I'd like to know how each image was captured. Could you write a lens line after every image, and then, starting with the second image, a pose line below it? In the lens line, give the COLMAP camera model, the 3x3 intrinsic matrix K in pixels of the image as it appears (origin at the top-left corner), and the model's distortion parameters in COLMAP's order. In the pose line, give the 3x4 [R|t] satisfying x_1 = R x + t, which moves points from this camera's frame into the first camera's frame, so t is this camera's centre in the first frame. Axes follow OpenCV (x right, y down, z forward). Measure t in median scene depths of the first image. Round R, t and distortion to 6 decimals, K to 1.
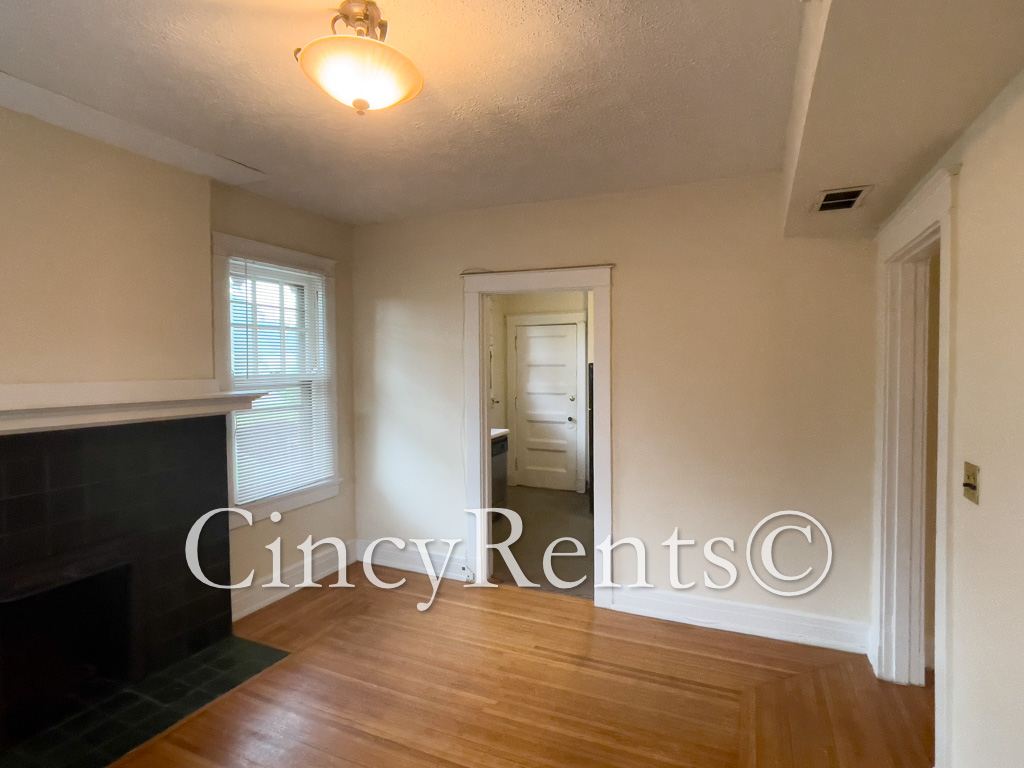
lens RADIAL K [[537.5, 0, 506.4], [0, 537.5, 382.4], [0, 0, 1]] dist [-0.000456, -0.000704]
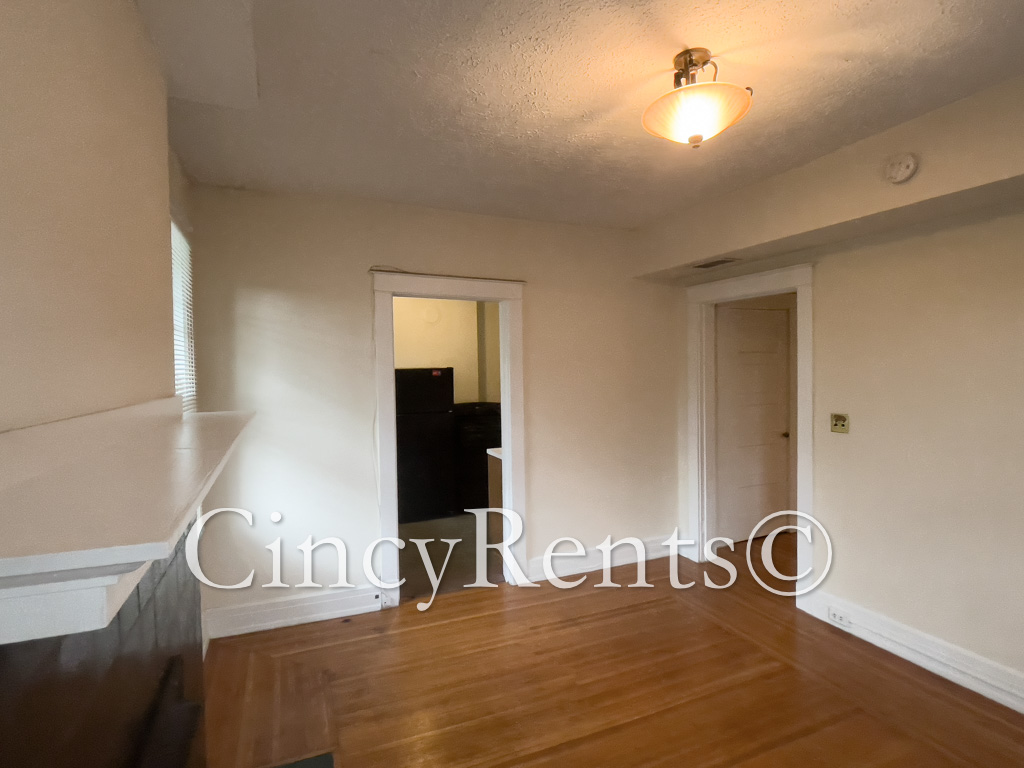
lens RADIAL K [[537.5, 0, 506.4], [0, 537.5, 382.4], [0, 0, 1]] dist [-0.000456, -0.000704]
pose [[0.678214, -0.027476, 0.734351, -0.768864], [0.033205, 0.999426, 0.006727, -0.015509], [-0.734114, 0.019821, 0.678737, 0.288297]]
